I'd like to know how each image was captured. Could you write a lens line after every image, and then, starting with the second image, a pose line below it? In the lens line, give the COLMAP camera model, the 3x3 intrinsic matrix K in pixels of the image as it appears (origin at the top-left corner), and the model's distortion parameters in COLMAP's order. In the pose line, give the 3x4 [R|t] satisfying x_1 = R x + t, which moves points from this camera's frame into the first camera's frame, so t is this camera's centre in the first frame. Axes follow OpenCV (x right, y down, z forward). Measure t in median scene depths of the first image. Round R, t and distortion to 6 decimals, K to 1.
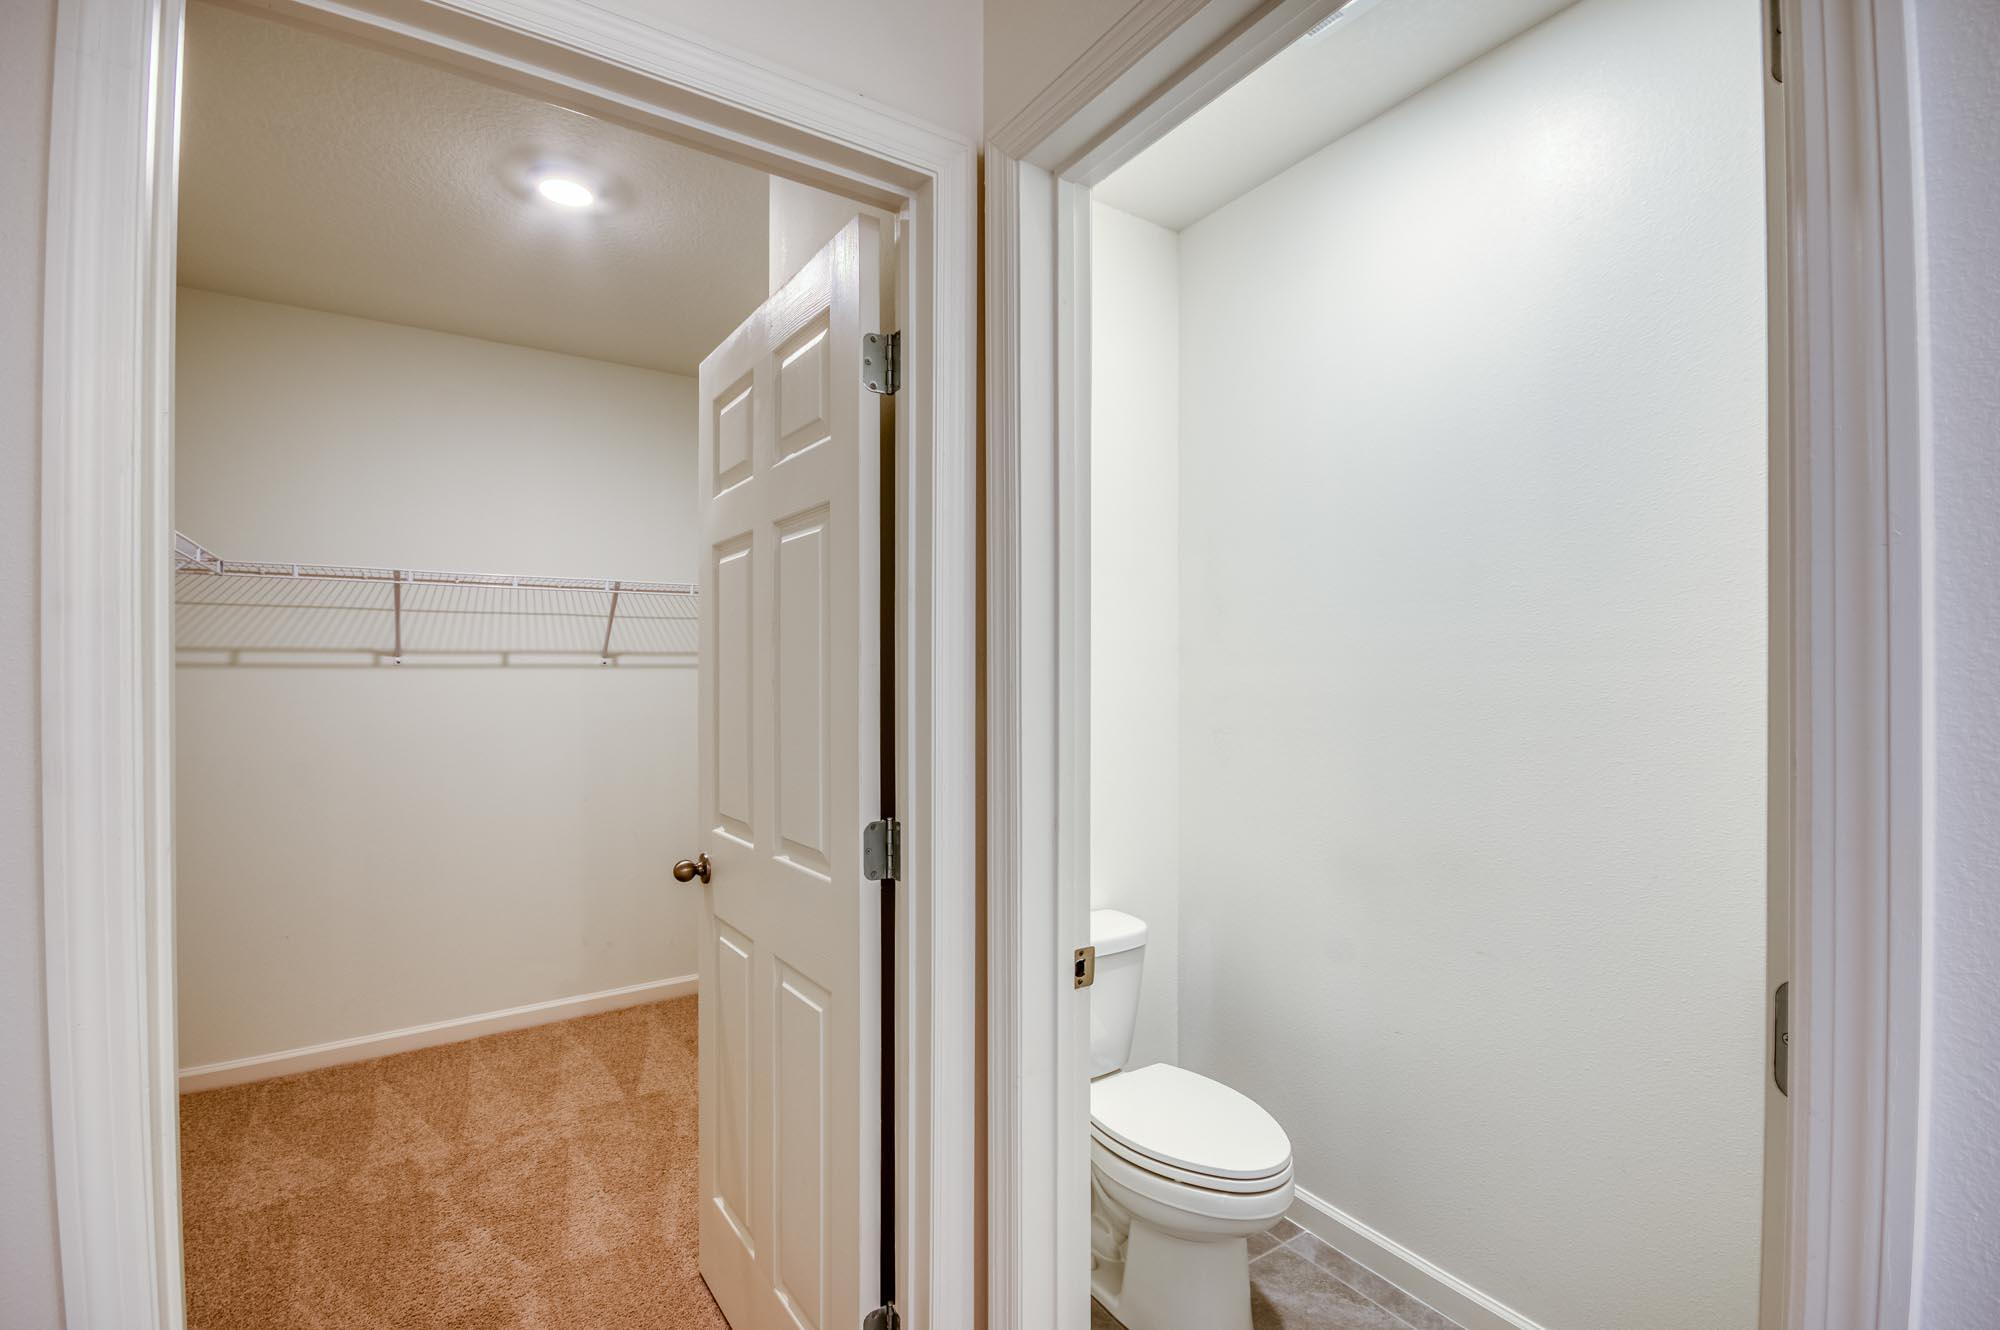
lens RADIAL K [[897.0, 0, 1011.4], [0, 897.0, 677.4], [0, 0, 1]] dist [0.013614, -0.013740]
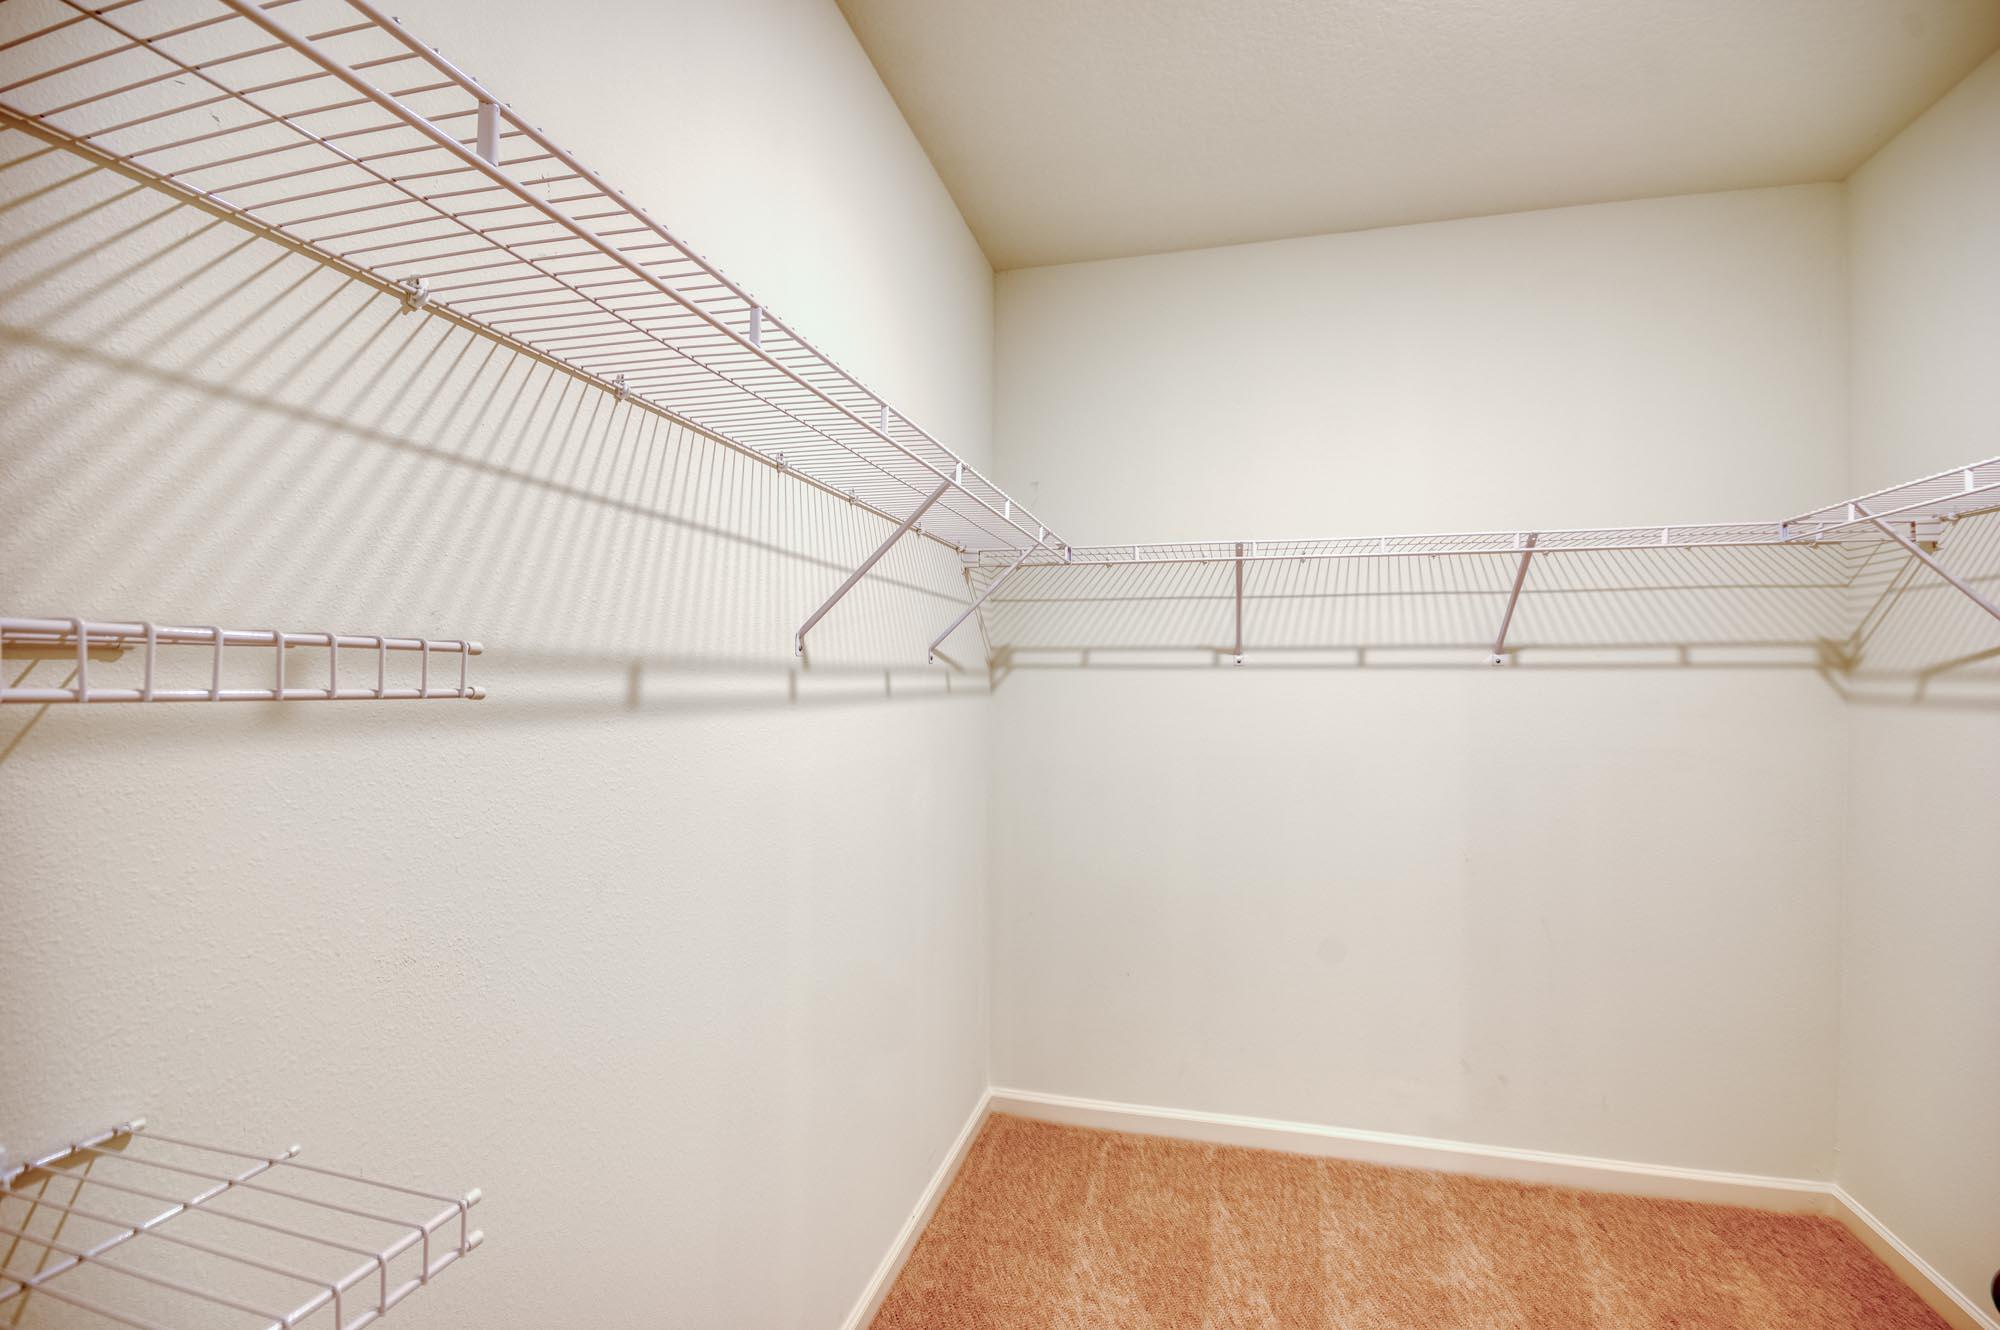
lens RADIAL K [[867.7, 0, 1009.9], [0, 867.7, 676.1], [0, 0, 1]] dist [-0.008955, 0.000524]
pose [[0.666173, 0.003411, -0.745790, -0.238541], [-0.007470, 0.999970, -0.002099, -0.000918], [0.745760, 0.006969, 0.666178, 0.329772]]
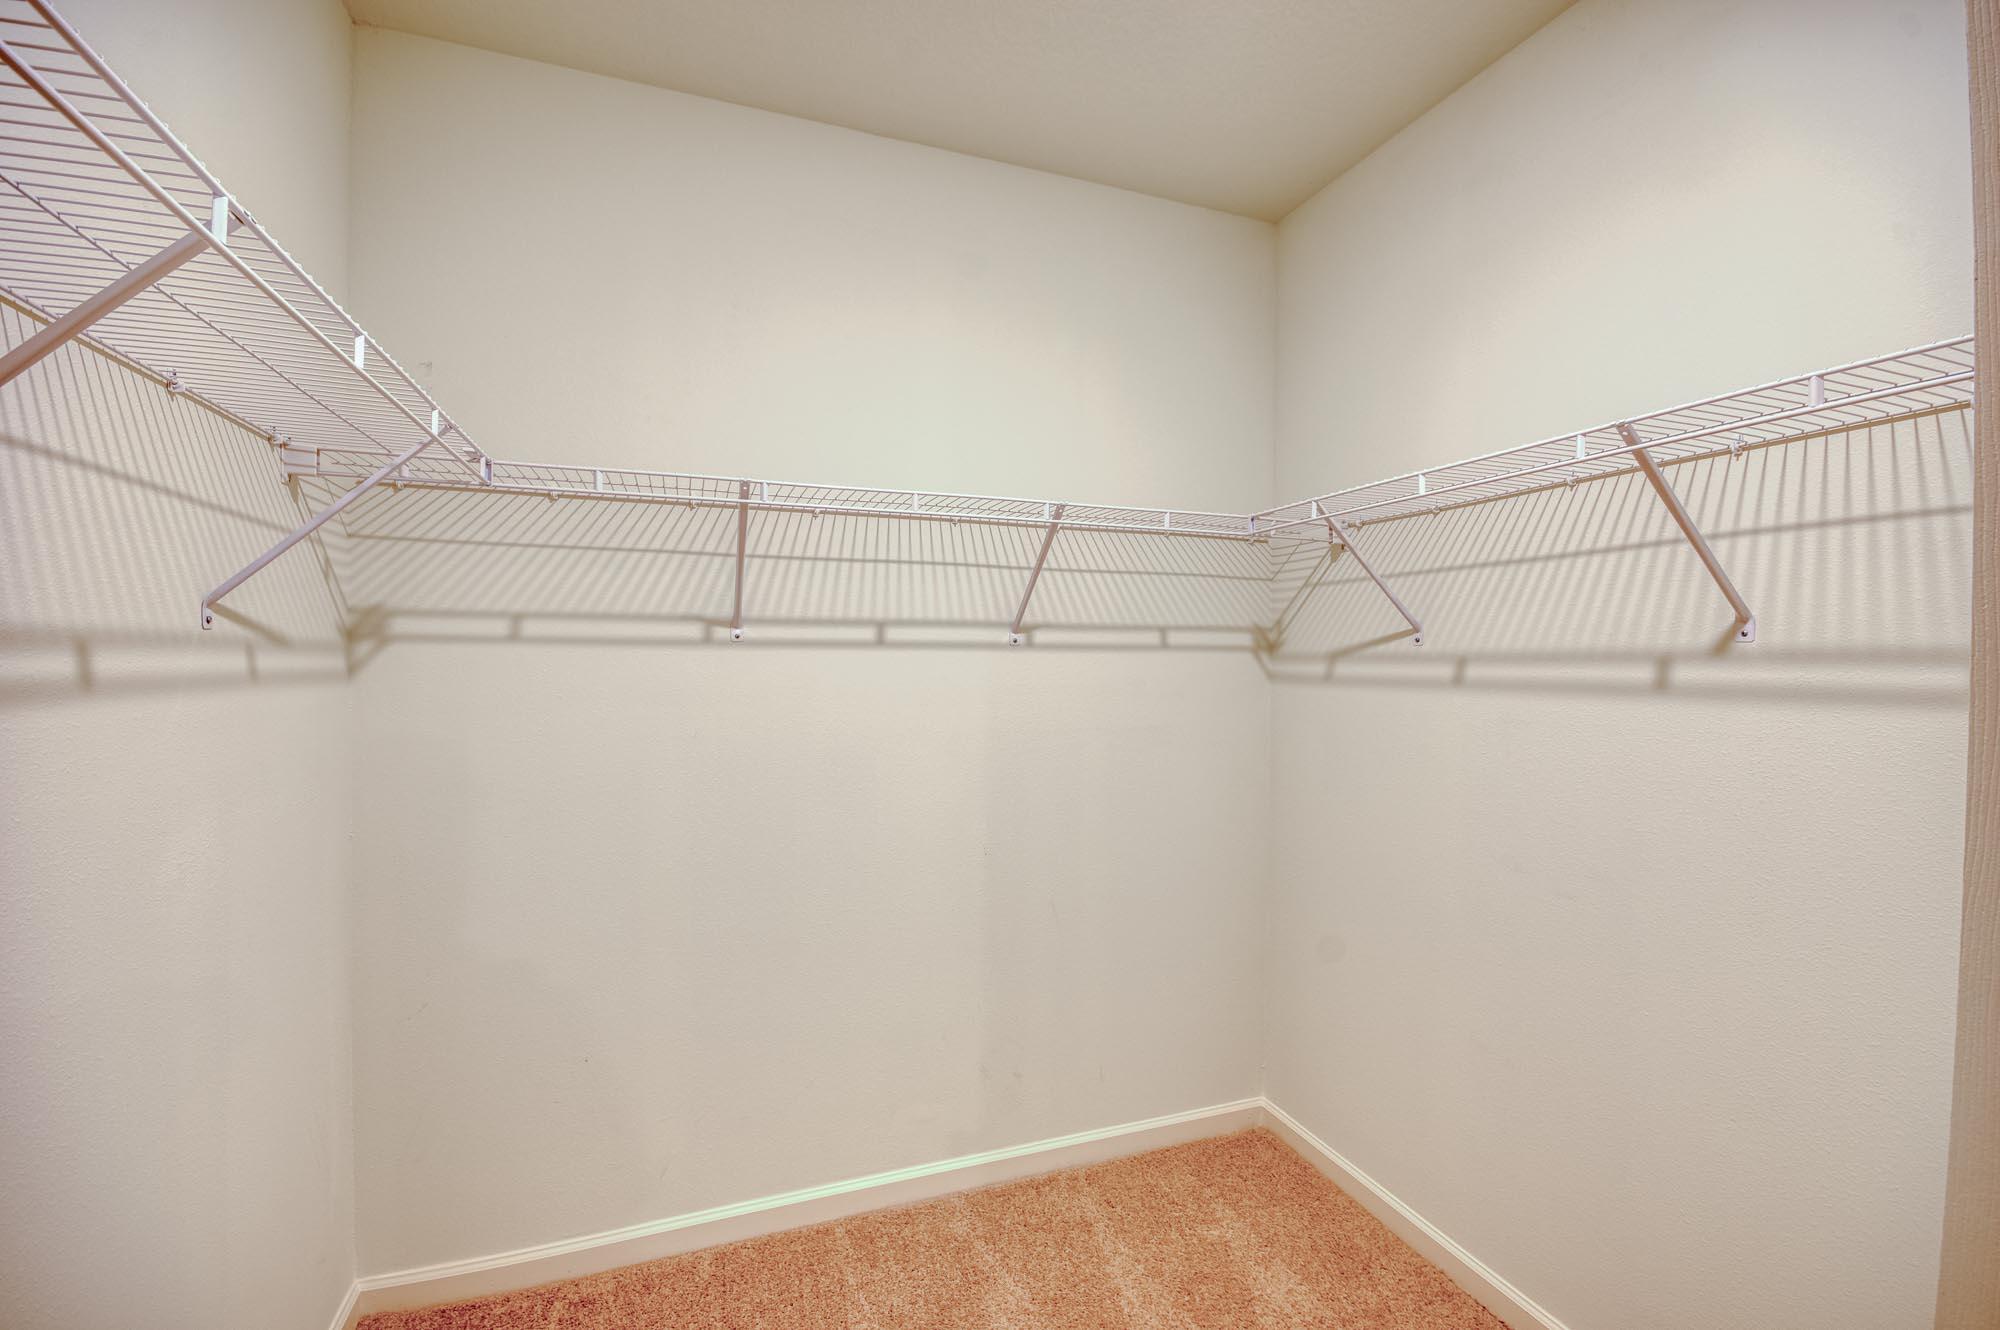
lens RADIAL K [[867.7, 0, 1009.9], [0, 867.7, 676.1], [0, 0, 1]] dist [-0.008955, 0.000524]
pose [[0.973679, 0.013837, -0.227505, -0.354364], [-0.010539, 0.999821, 0.015706, -0.000659], [0.227681, -0.012895, 0.973650, 0.446746]]
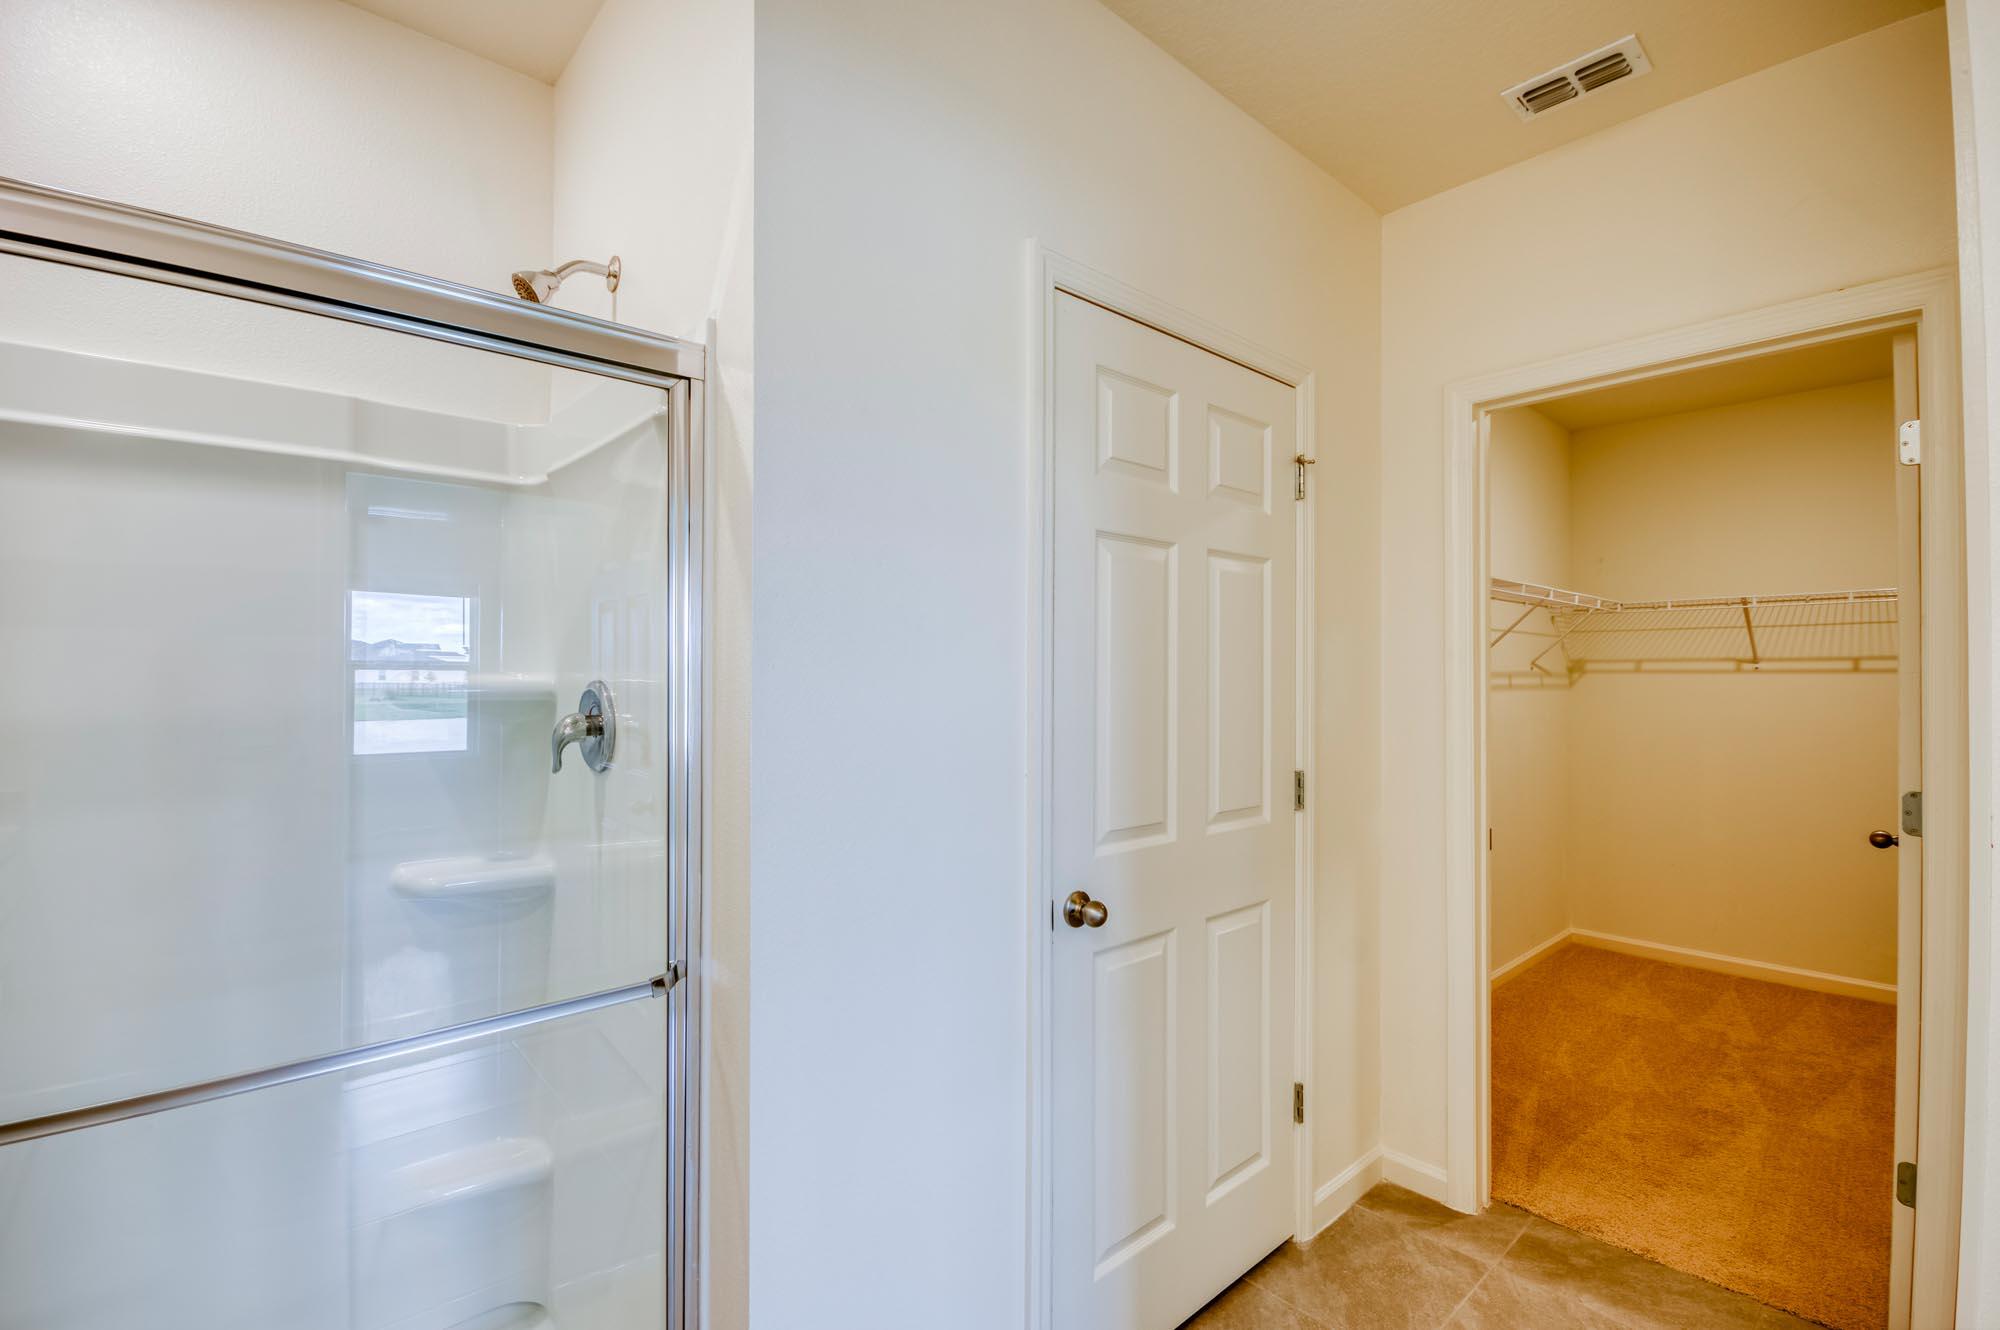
lens RADIAL K [[884.4, 0, 1020.0], [0, 884.4, 666.5], [0, 0, 1]] dist [0.007410, -0.011262]
pose [[0.149652, -0.009004, -0.988698, 0.390665], [-0.005995, 0.999932, -0.010013, -0.000582], [0.988721, 0.007426, 0.149588, -0.204809]]
